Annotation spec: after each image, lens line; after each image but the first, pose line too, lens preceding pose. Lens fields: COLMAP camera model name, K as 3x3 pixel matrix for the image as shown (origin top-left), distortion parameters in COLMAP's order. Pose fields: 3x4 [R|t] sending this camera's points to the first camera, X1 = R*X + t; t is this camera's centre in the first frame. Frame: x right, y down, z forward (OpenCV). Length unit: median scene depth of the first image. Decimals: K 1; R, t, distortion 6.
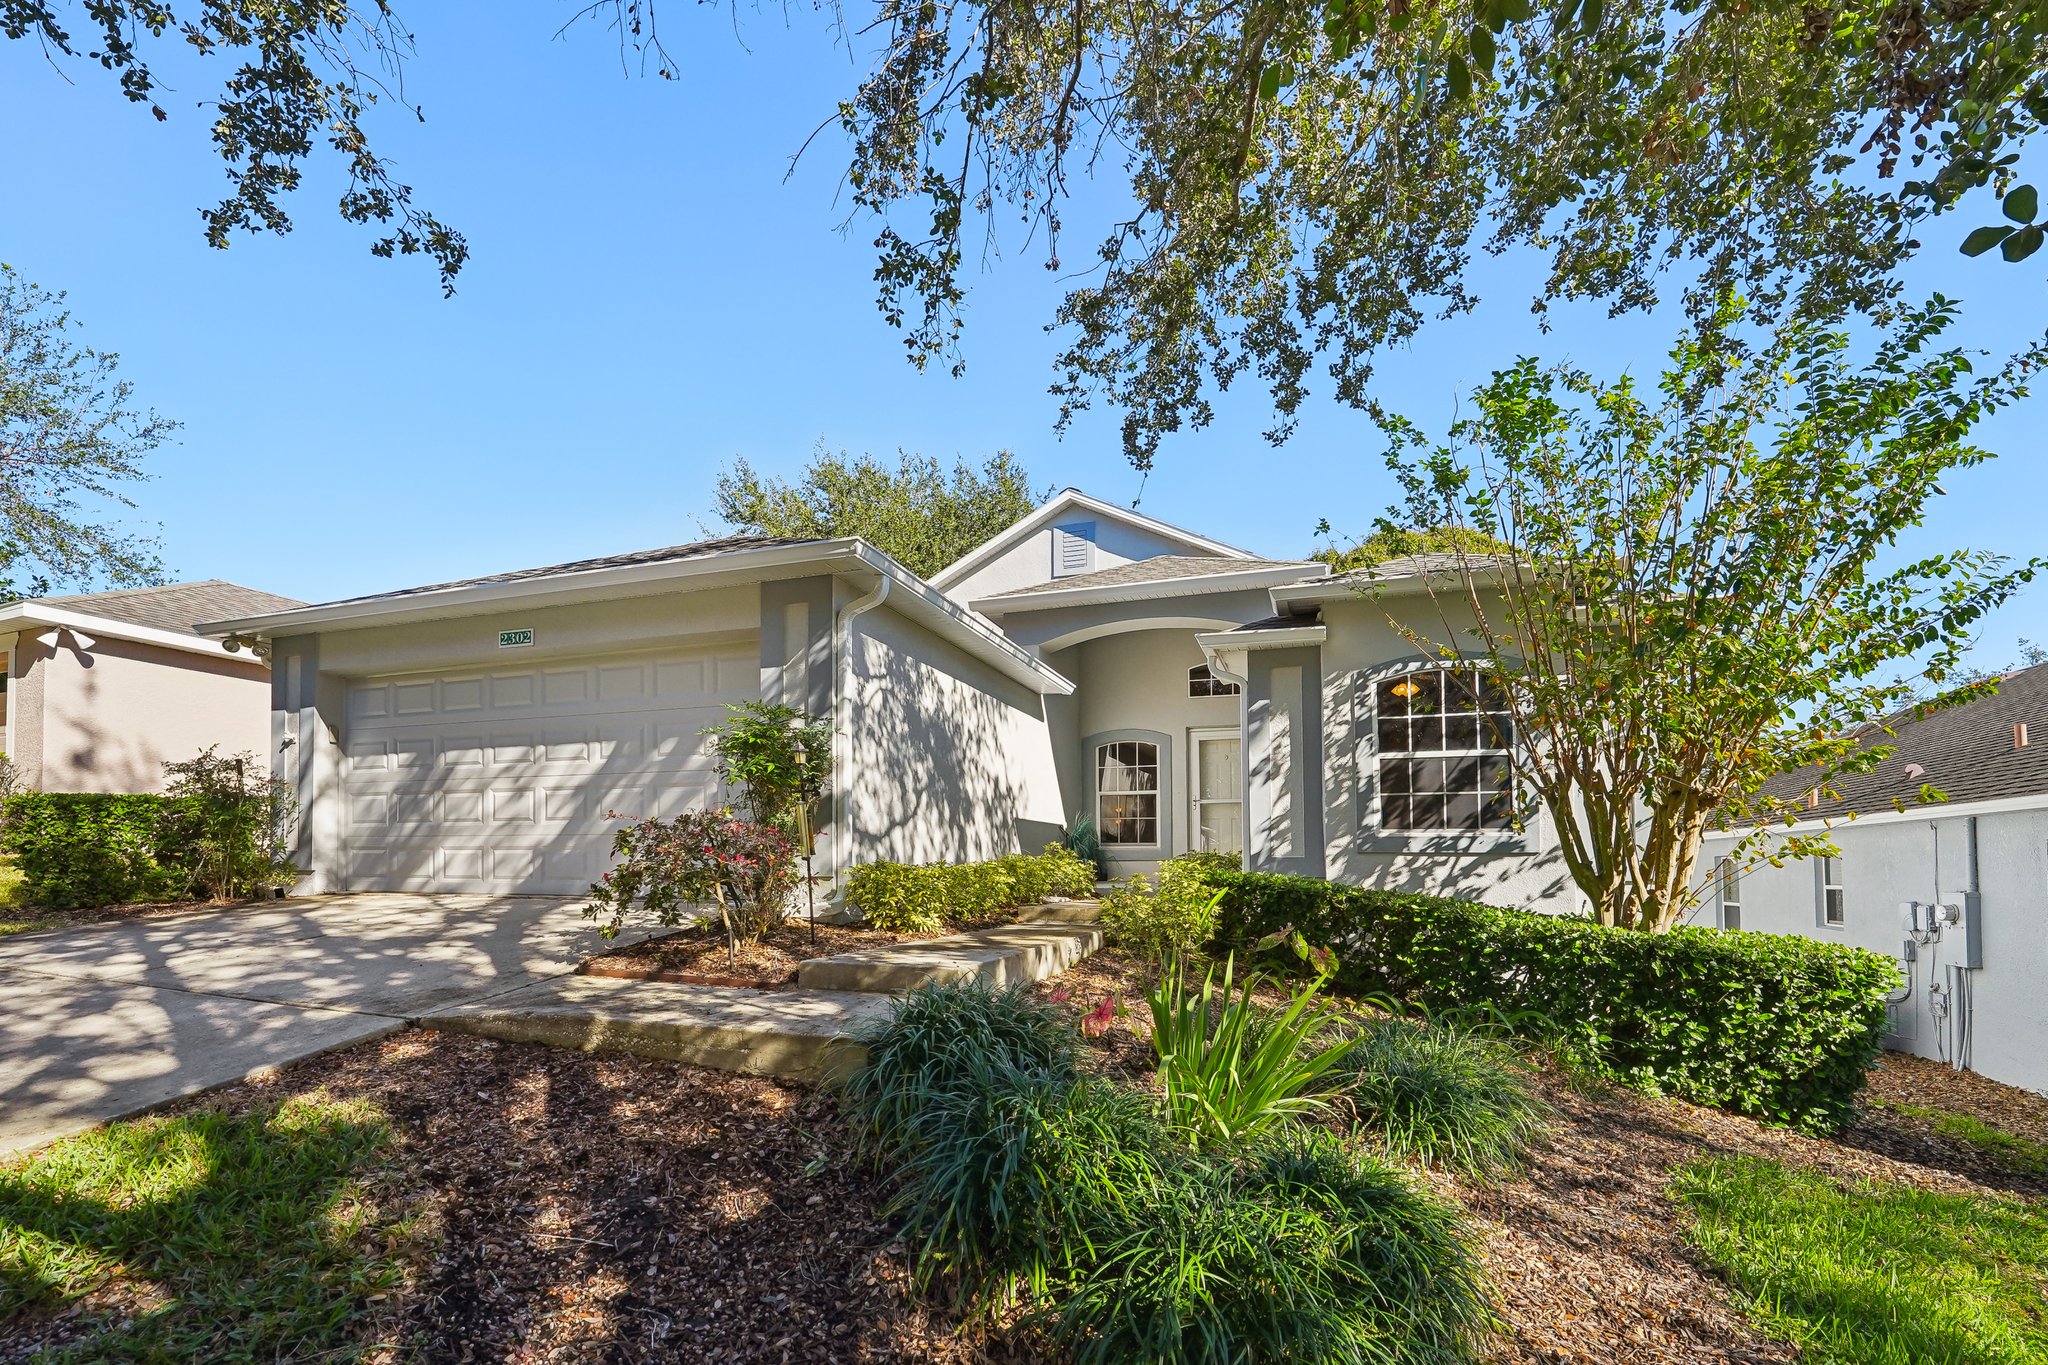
lens RADIAL K [[664.3, 0, 1018.2], [0, 664.3, 686.3], [0, 0, 1]] dist [-0.007242, -0.000026]
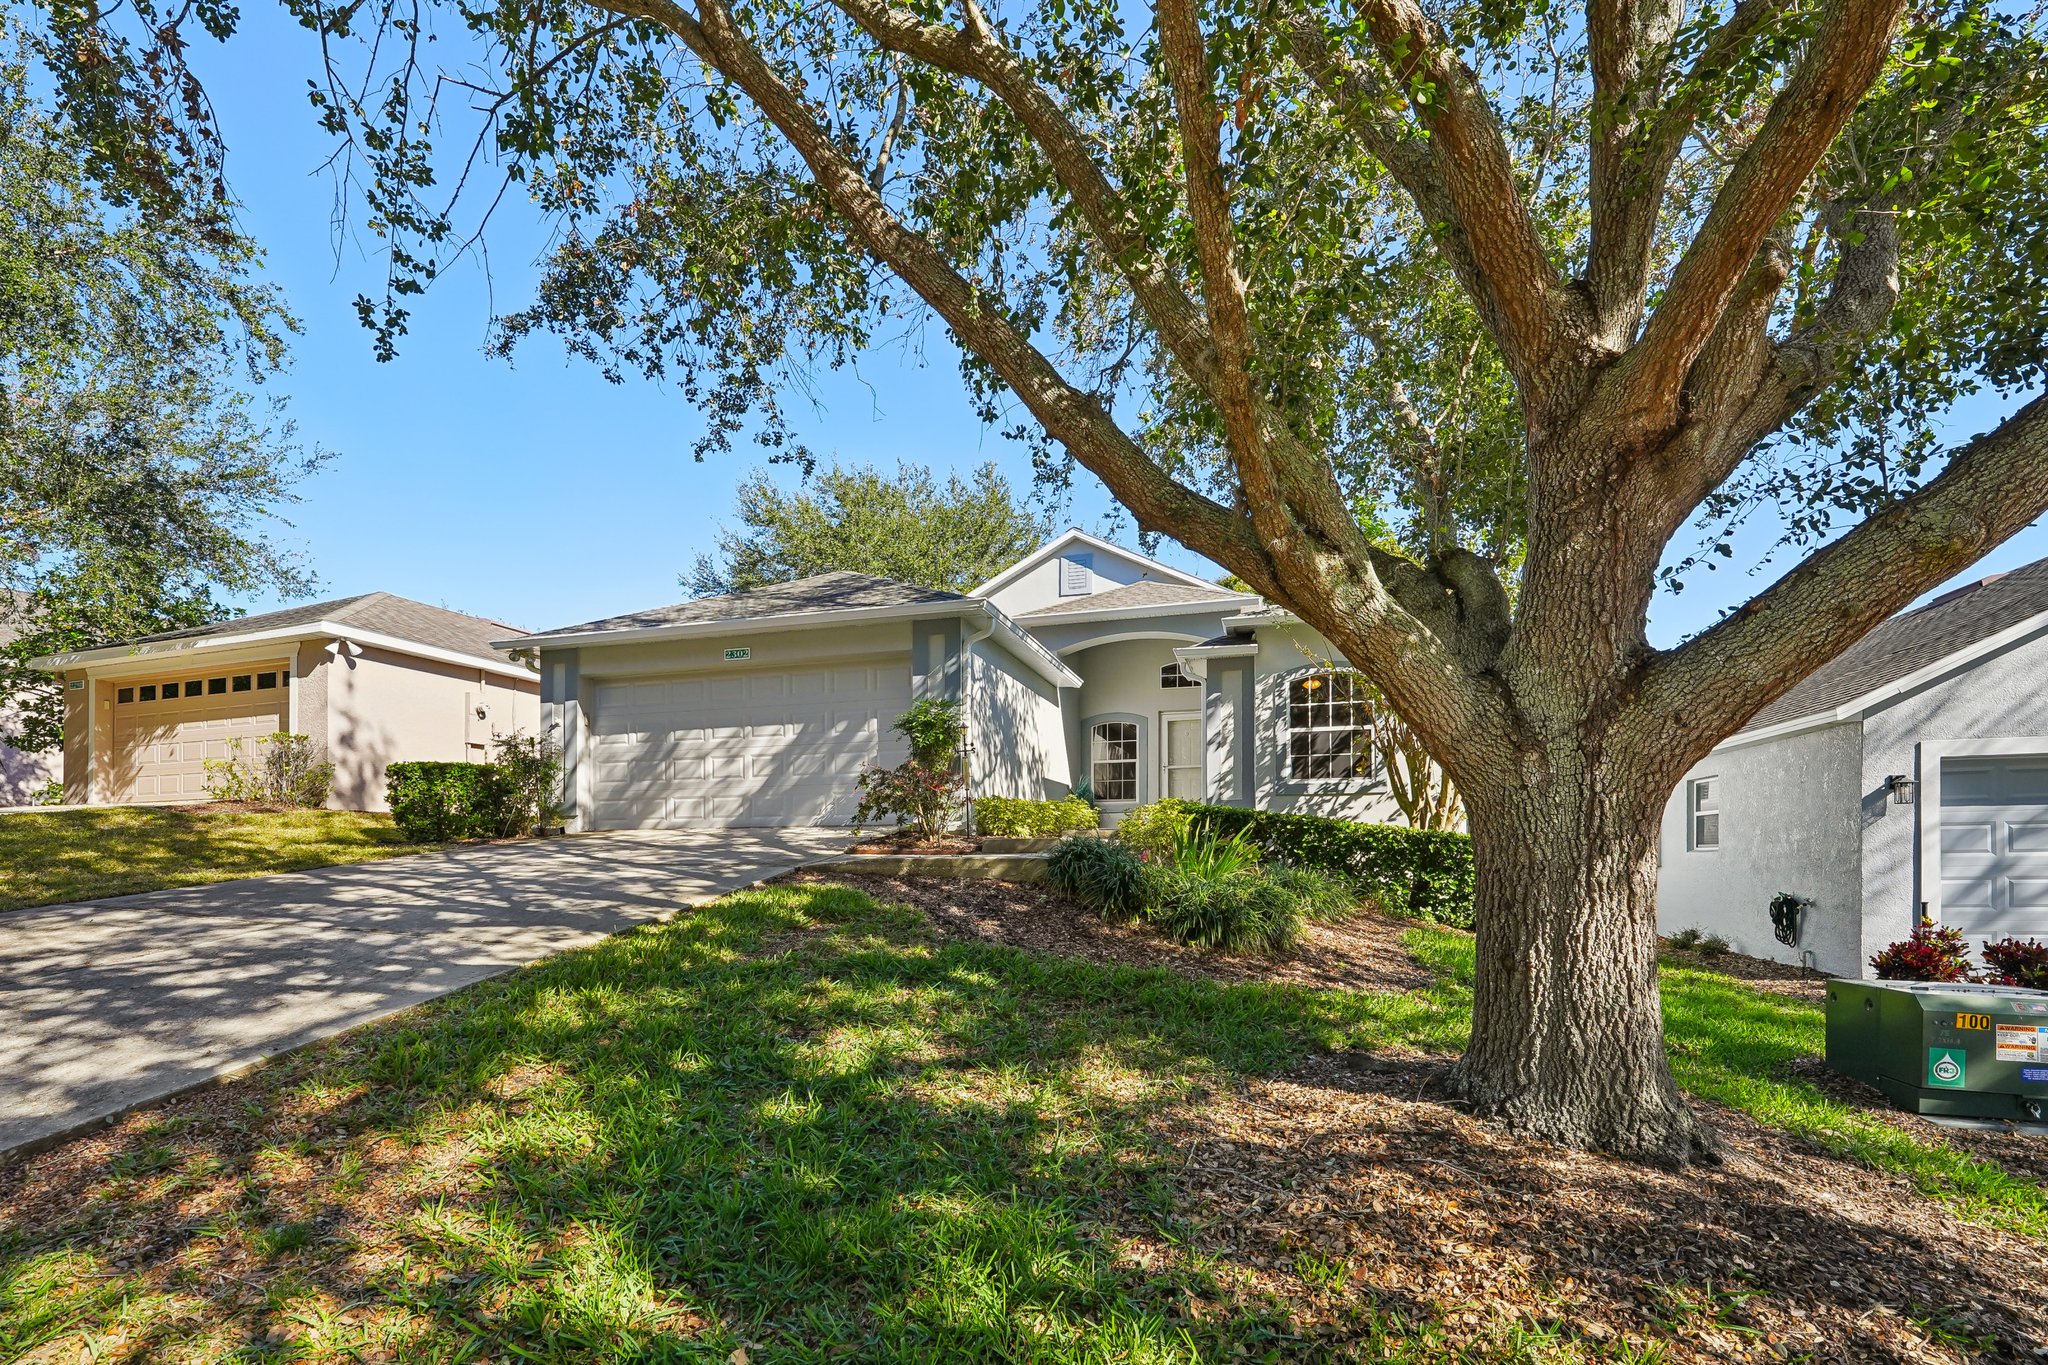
lens RADIAL K [[840.0, 0, 1027.3], [0, 840.0, 677.6], [0, 0, 1]] dist [-0.004004, -0.002723]
pose [[0.988846, 0.002446, 0.148922, -0.331913], [-0.006475, 0.999626, 0.026574, -0.061915], [-0.148801, -0.027242, 0.988492, -0.798657]]
